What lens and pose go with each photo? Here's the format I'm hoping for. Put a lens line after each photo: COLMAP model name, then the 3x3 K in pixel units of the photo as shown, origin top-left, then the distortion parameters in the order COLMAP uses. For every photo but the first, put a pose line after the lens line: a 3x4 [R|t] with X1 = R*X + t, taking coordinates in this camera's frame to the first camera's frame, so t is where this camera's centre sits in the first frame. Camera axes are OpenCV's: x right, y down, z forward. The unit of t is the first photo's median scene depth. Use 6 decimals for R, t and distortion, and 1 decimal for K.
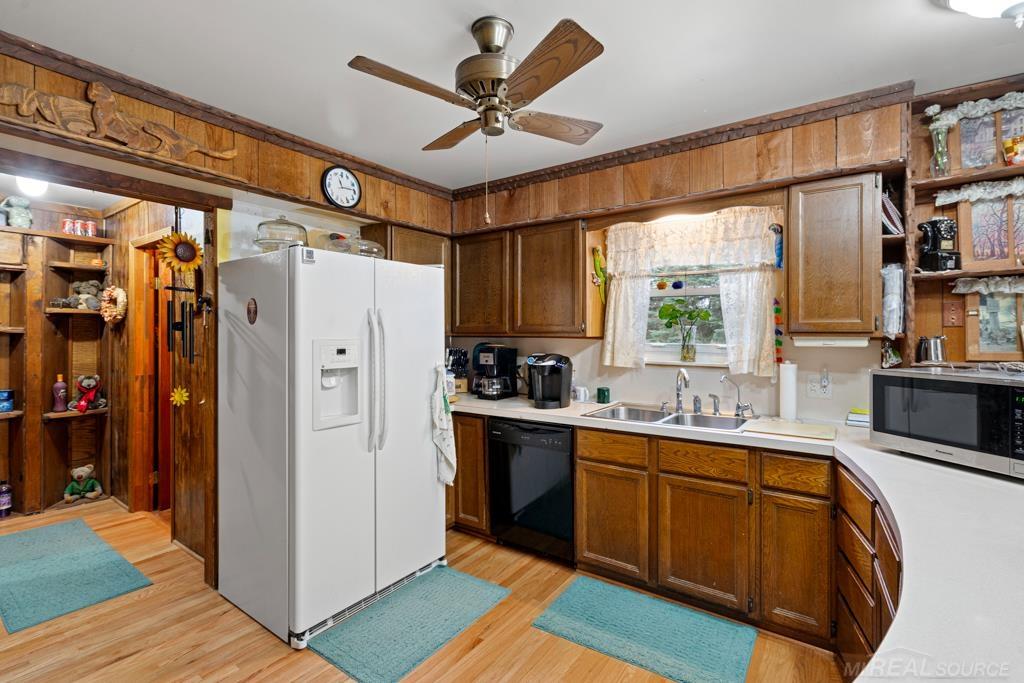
lens RADIAL K [[466.3, 0, 511.7], [0, 466.3, 330.8], [0, 0, 1]] dist [0.000281, 0.000115]
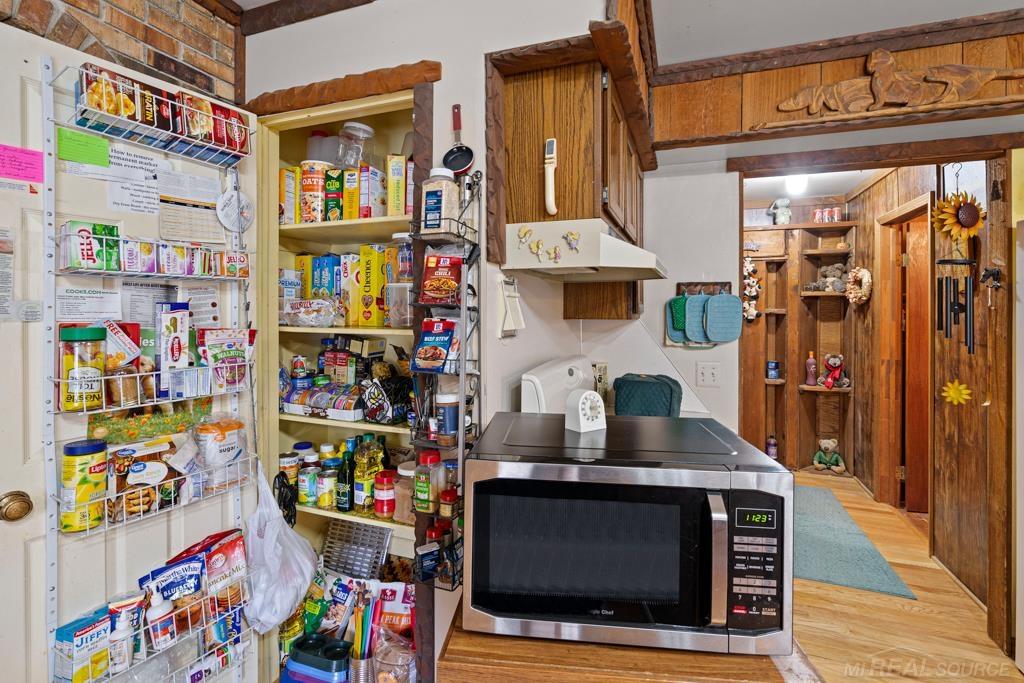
lens RADIAL K [[466.3, 0, 518.3], [0, 466.3, 311.9], [0, 0, 1]] dist [0.000281, 0.000115]
pose [[0.282559, 0.003235, -0.959244, -0.108169], [-0.001006, 0.999995, 0.003076, -0.002761], [0.959249, 0.000096, 0.282561, 0.021916]]
